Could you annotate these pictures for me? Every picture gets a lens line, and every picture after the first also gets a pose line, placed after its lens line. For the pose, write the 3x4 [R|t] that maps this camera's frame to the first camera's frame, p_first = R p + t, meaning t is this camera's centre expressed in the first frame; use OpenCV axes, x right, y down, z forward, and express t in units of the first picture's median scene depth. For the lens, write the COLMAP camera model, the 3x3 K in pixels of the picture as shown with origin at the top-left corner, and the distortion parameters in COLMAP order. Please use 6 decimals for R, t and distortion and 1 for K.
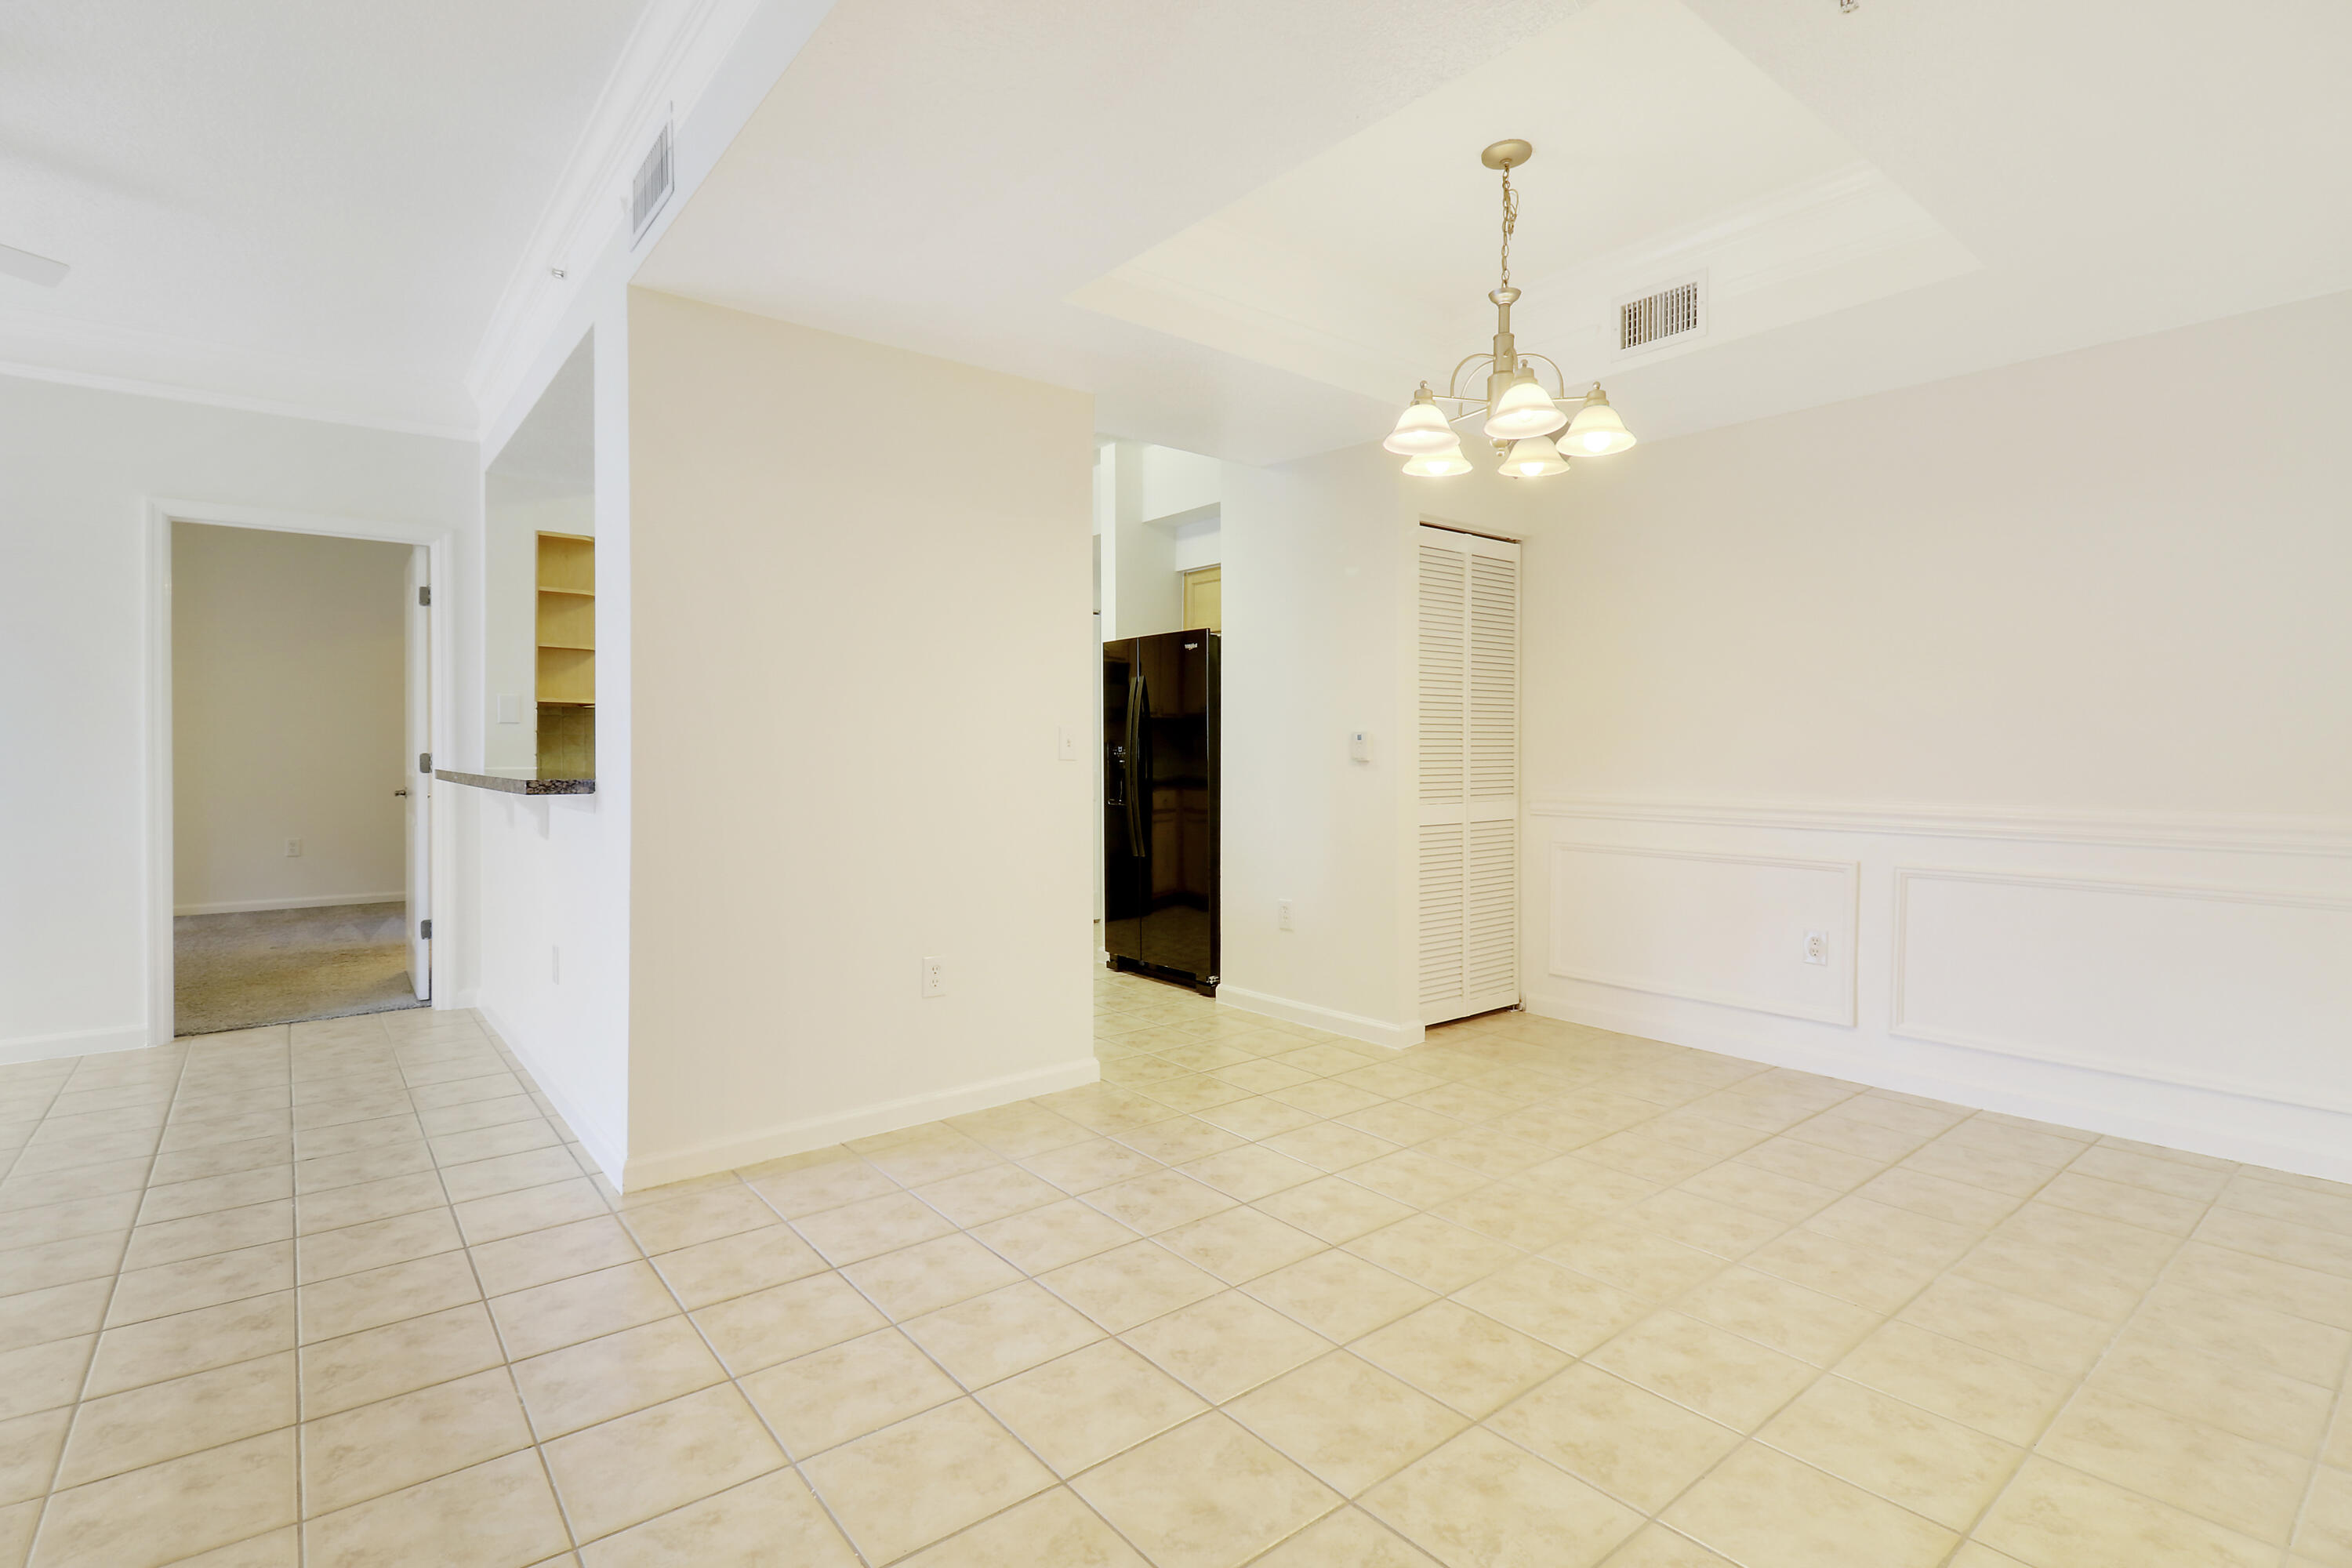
lens RADIAL K [[1111.9, 0, 1186.4], [0, 1111.9, 766.4], [0, 0, 1]] dist [0.012470, -0.010579]
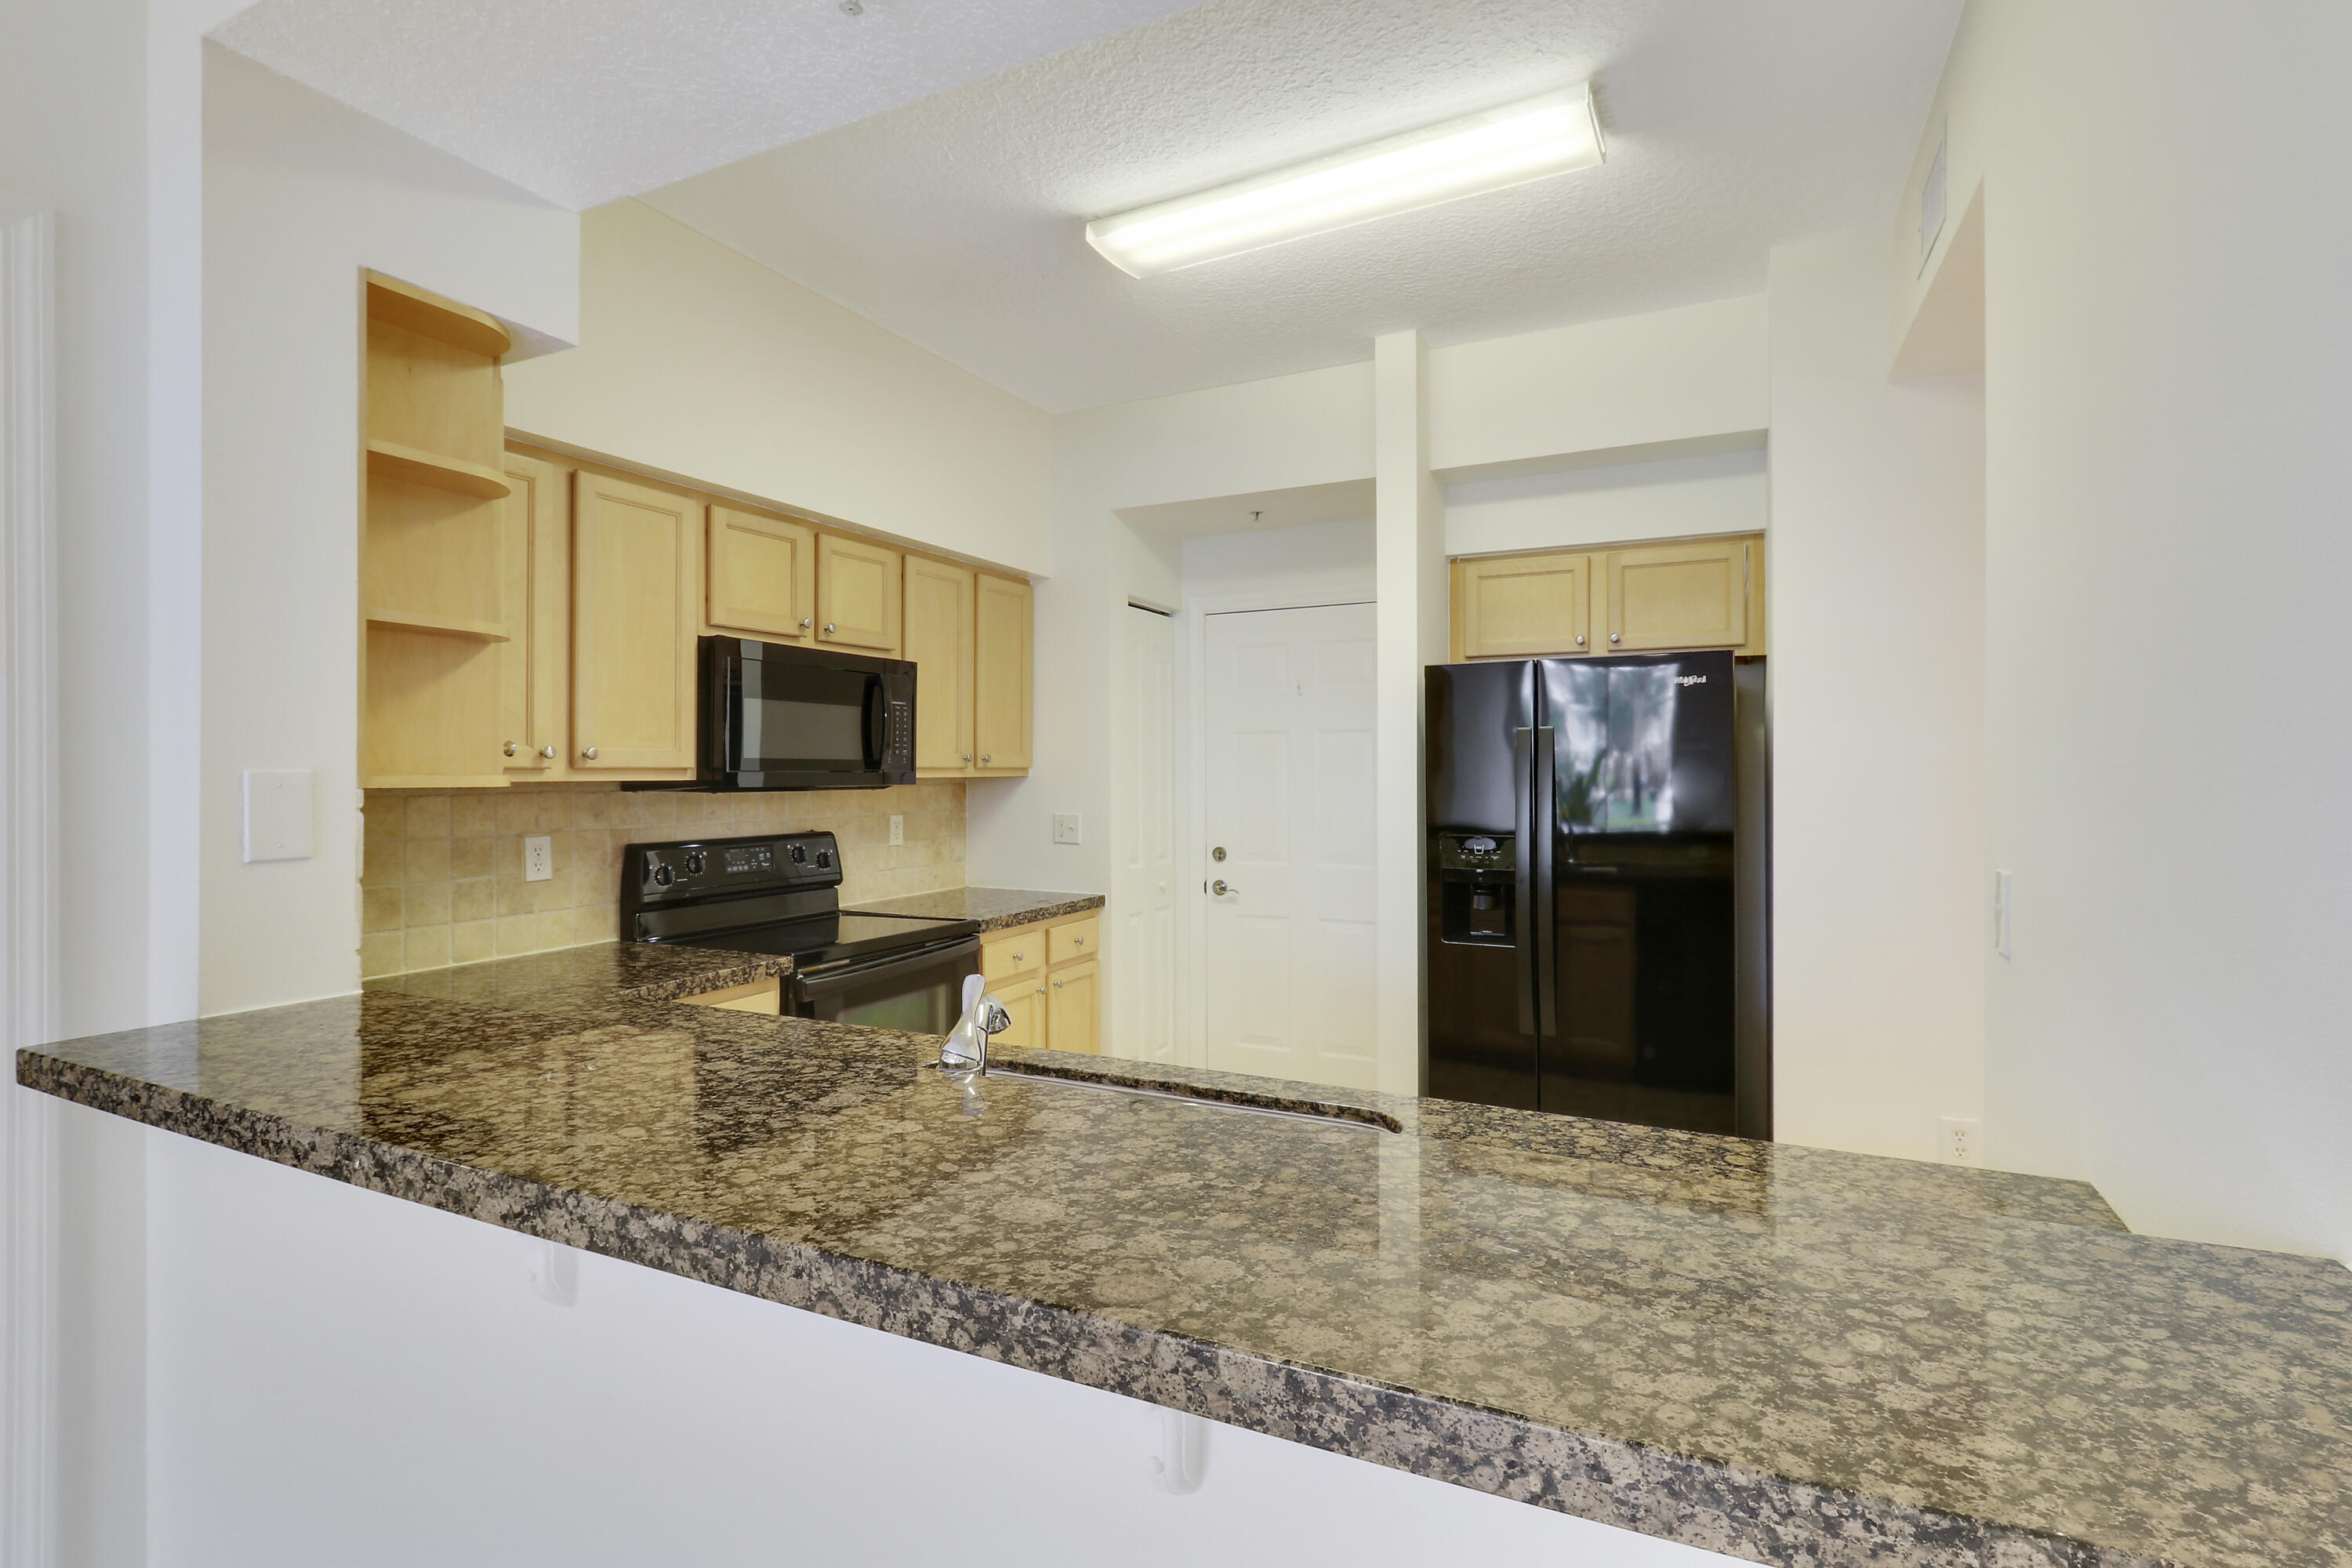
lens RADIAL K [[1111.9, 0, 1177.9], [0, 1111.9, 772.9], [0, 0, 1]] dist [0.012470, -0.010579]
pose [[0.909516, -0.000878, 0.415668, -0.607651], [0.005483, 0.999936, -0.009886, -0.068861], [-0.415633, 0.011271, 0.909463, 0.724139]]
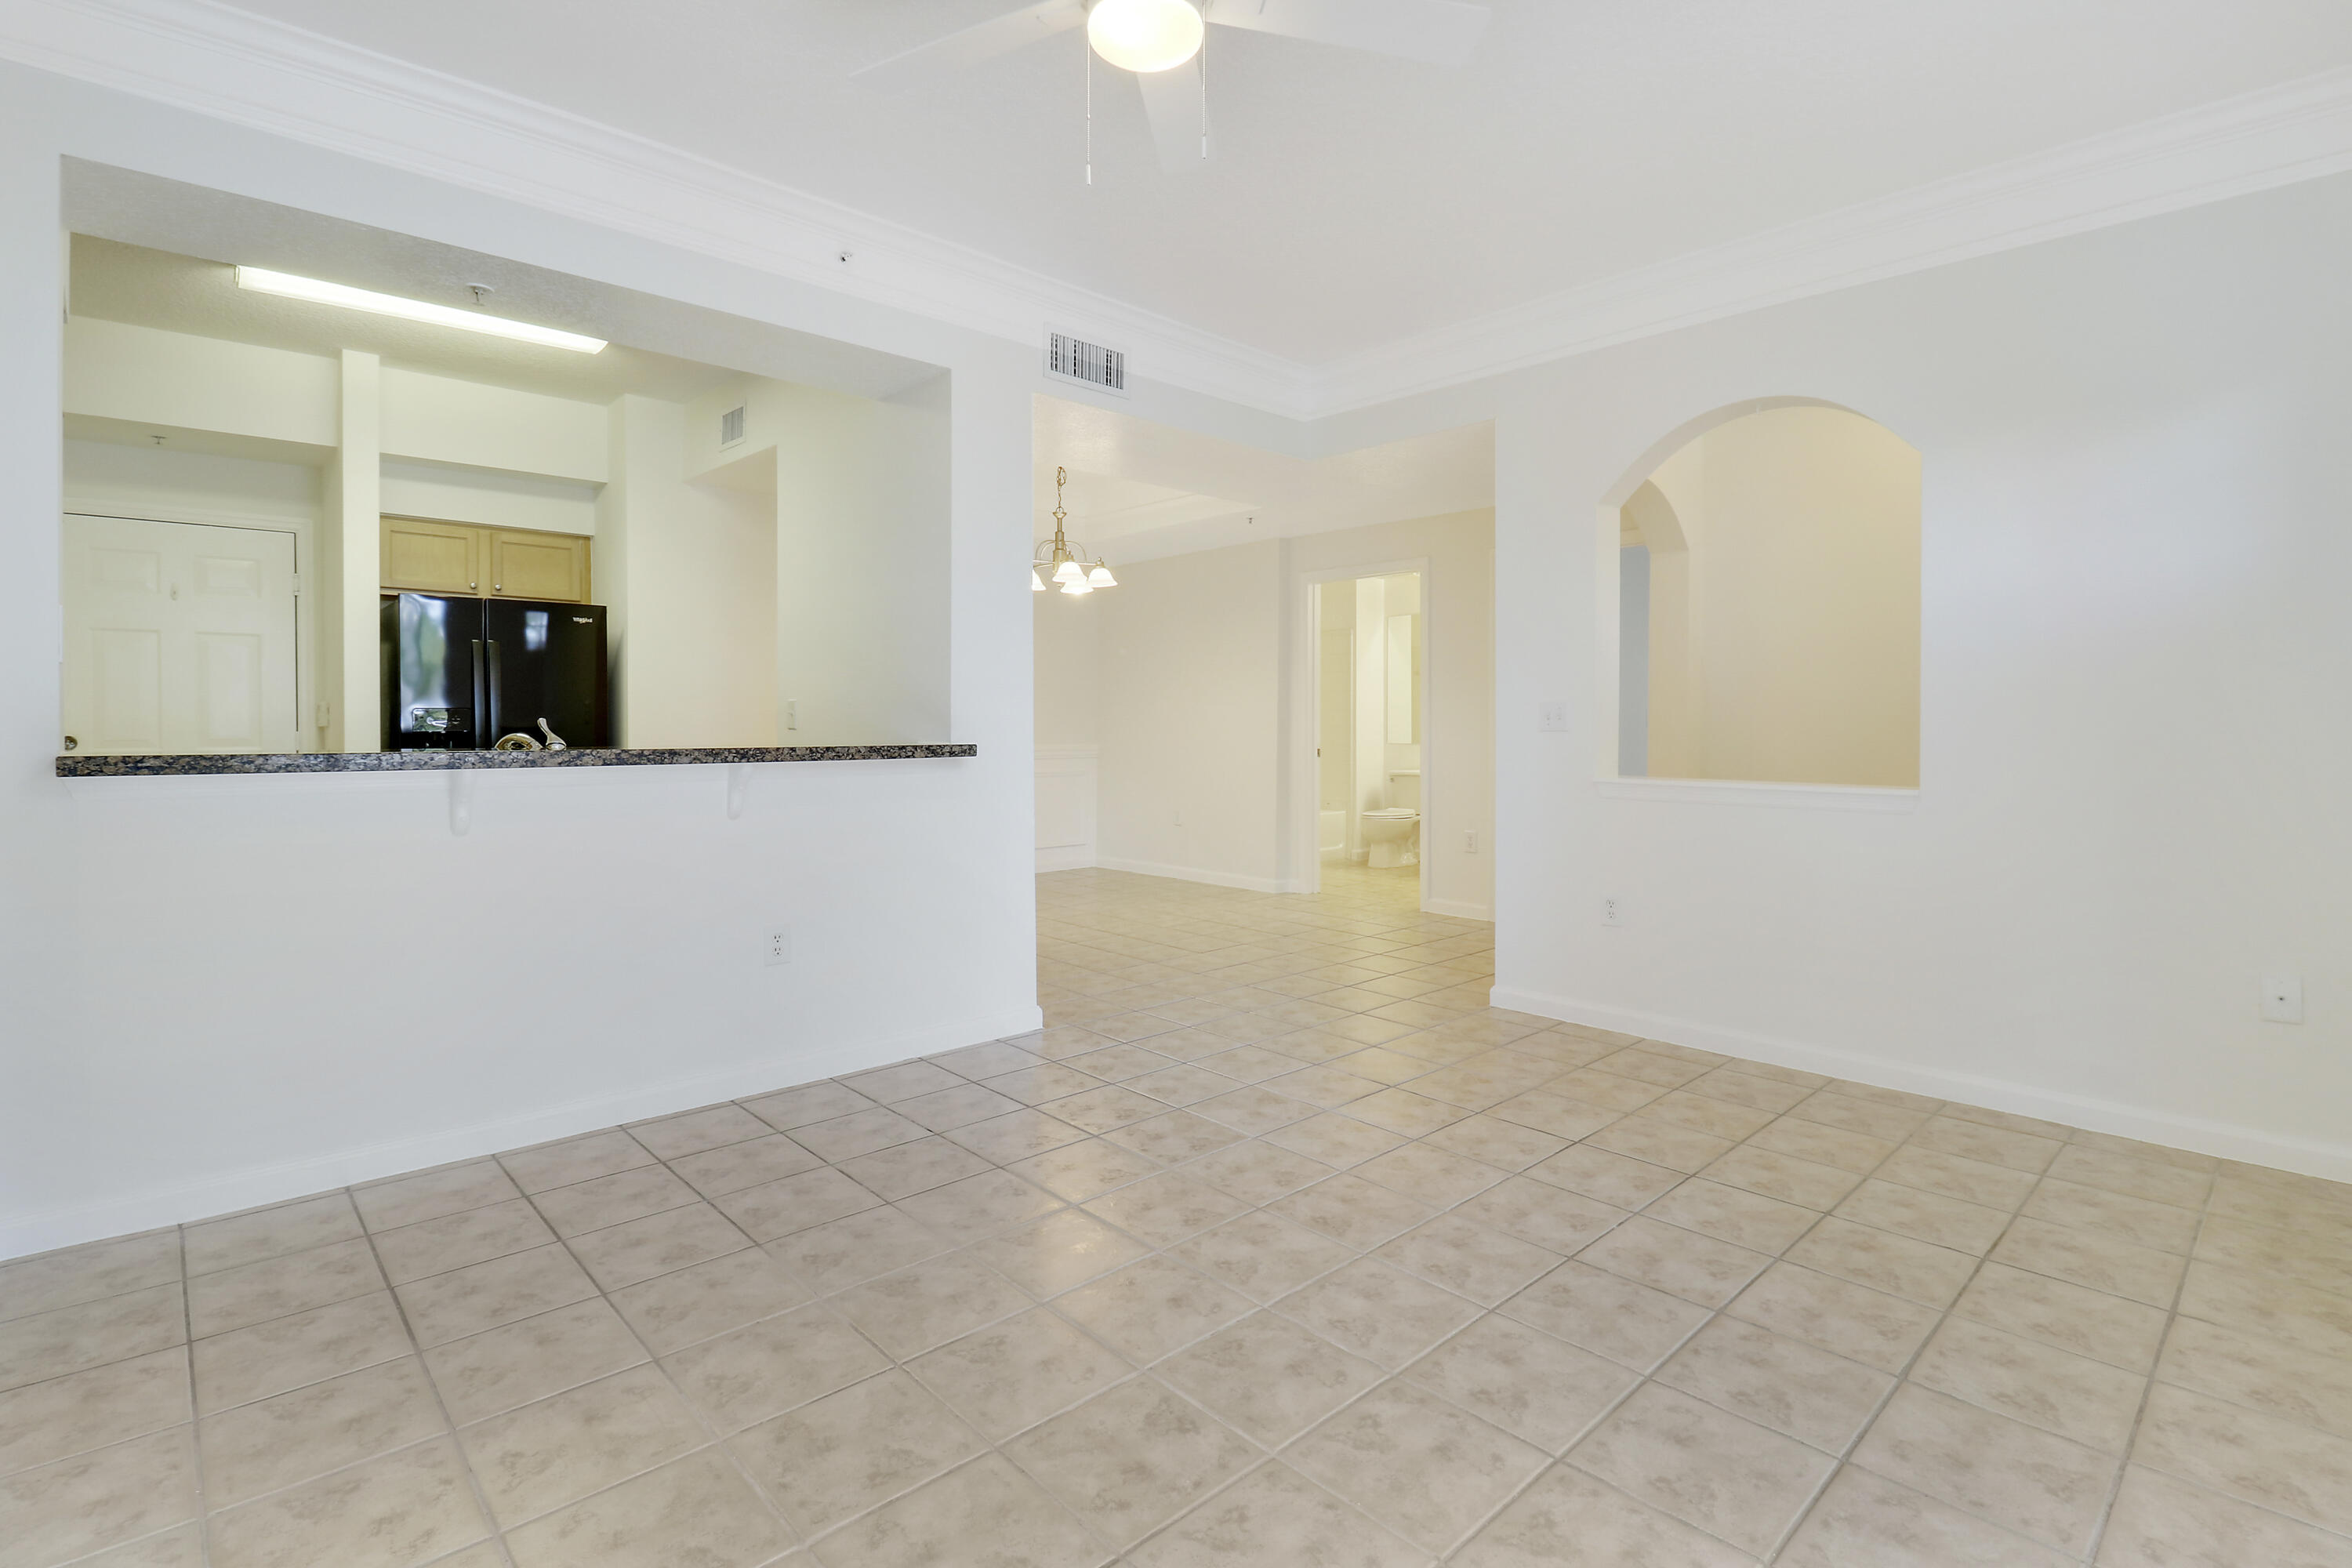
lens RADIAL K [[1111.9, 0, 1221.5], [0, 1111.9, 732.8], [0, 0, 1]] dist [0.012470, -0.010579]
pose [[-0.093799, -0.009835, 0.995543, -1.392776], [0.013894, 0.999841, 0.011186, -0.004847], [-0.995494, 0.014882, -0.093648, 0.628176]]
